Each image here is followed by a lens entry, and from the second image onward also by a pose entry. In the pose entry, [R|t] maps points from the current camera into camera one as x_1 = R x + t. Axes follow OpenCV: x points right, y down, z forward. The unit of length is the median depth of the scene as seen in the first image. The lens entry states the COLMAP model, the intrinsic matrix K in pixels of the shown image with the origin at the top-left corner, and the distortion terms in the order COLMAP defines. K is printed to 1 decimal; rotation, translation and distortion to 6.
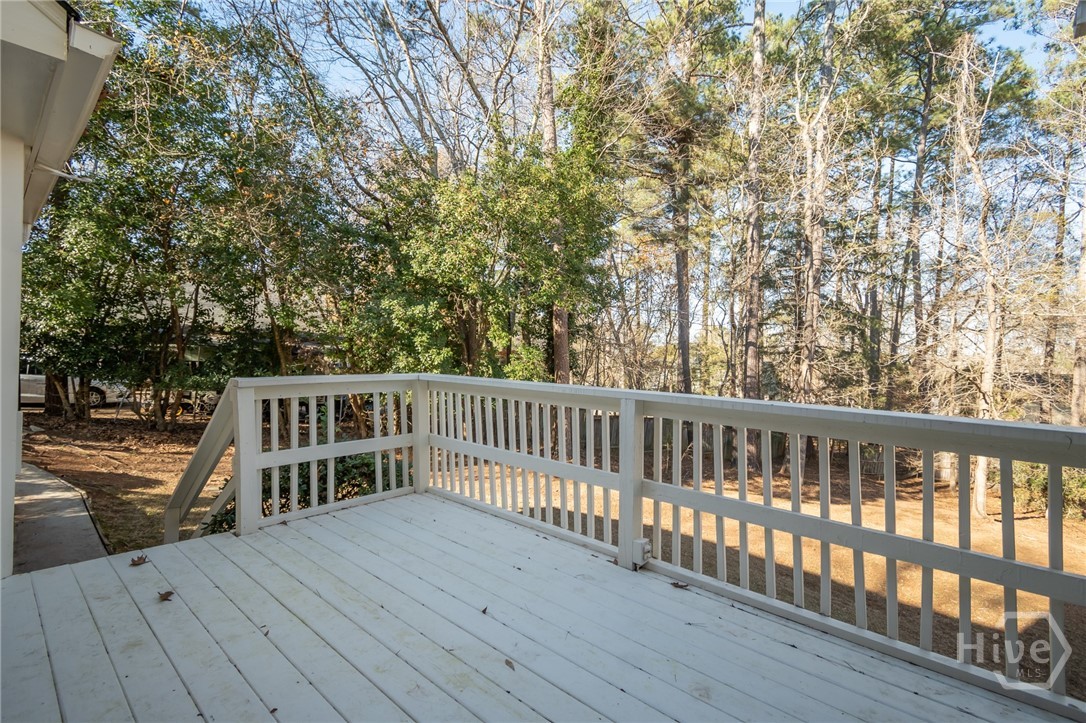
lens RADIAL K [[502.8, 0, 543.0], [0, 502.8, 361.5], [0, 0, 1]] dist [0.004123, -0.001739]
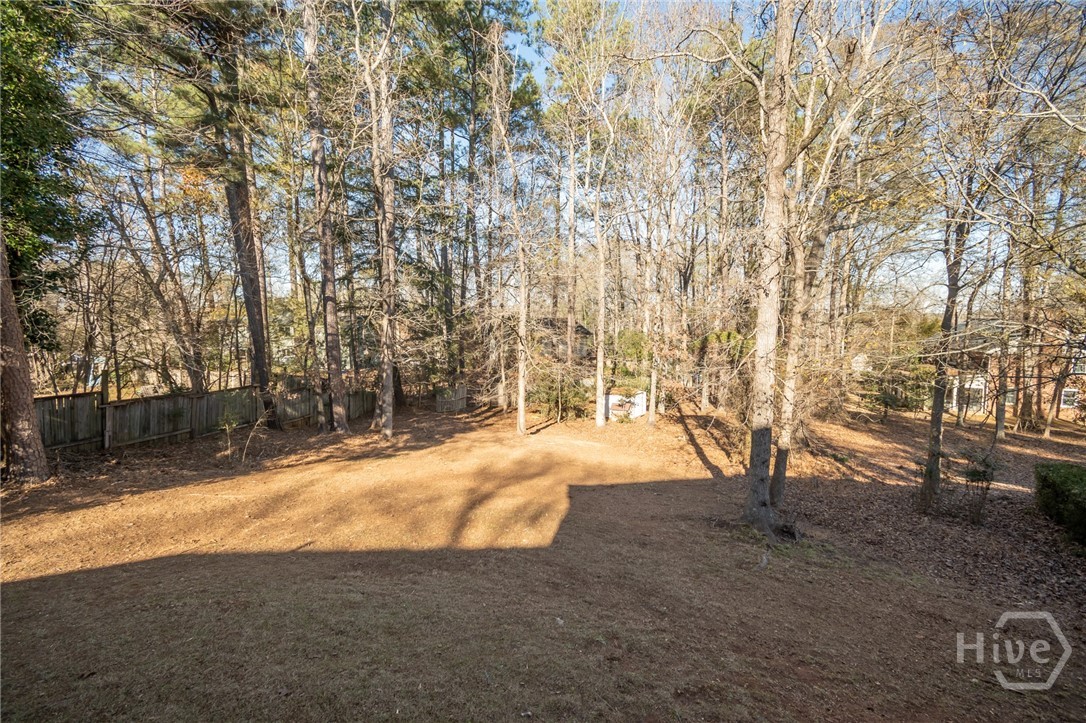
lens RADIAL K [[477.7, 0, 543.0], [0, 477.7, 361.5], [0, 0, 1]] dist [-0.000764, -0.003441]
pose [[0.720750, -0.099601, 0.686002, 0.083388], [0.034348, 0.993539, 0.108164, -0.002369], [-0.692343, -0.054397, 0.719515, 0.091223]]
